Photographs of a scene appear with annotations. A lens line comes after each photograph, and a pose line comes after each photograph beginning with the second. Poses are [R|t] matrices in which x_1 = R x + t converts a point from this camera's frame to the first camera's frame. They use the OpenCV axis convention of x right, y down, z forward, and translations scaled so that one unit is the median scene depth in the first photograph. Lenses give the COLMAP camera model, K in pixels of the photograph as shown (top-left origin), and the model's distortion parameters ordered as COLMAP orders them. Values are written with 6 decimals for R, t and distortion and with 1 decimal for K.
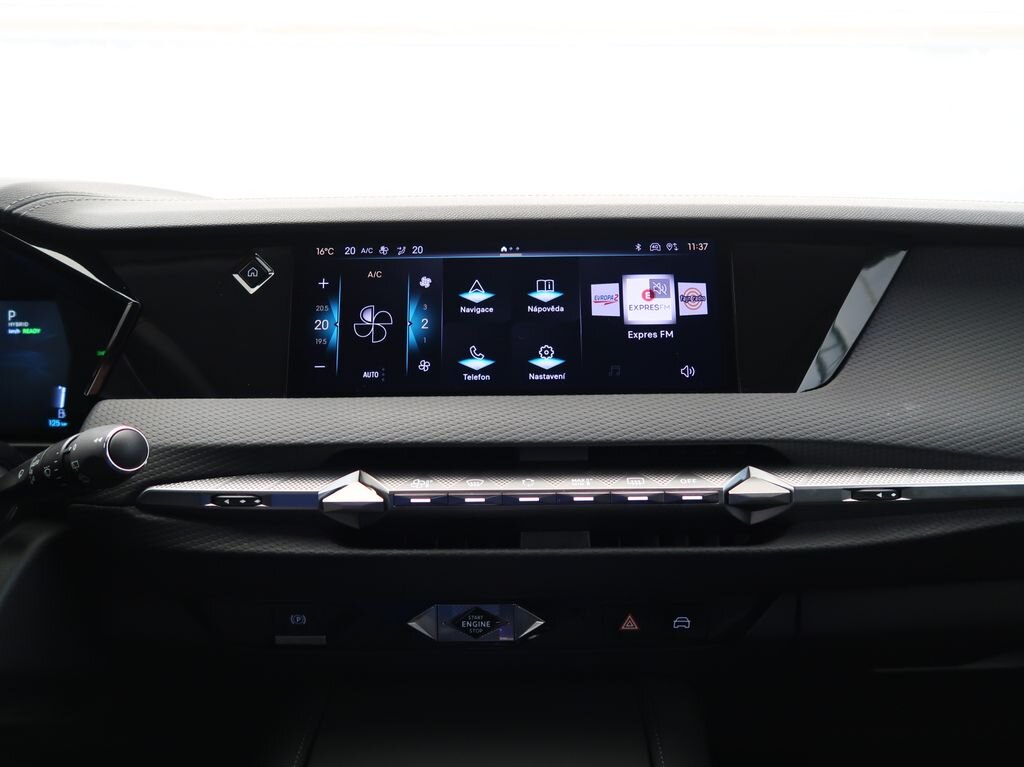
lens RADIAL K [[780.7, 0, 513.6], [0, 780.7, 382.6], [0, 0, 1]] dist [-0.007977, 0.001496]
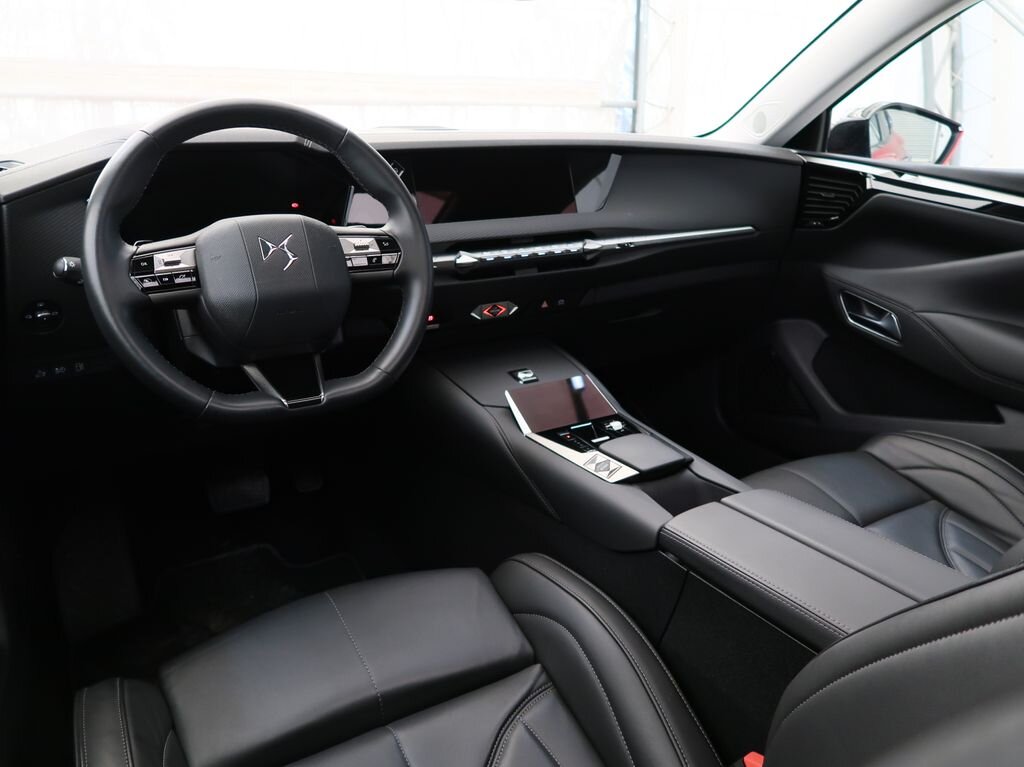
lens RADIAL K [[780.7, 0, 513.6], [0, 780.7, 382.6], [0, 0, 1]] dist [-0.007977, 0.001496]
pose [[0.854811, -0.159562, 0.493800, -1.379519], [0.058040, 0.974982, 0.214574, -0.005970], [-0.515684, -0.154760, 0.842686, -1.296140]]
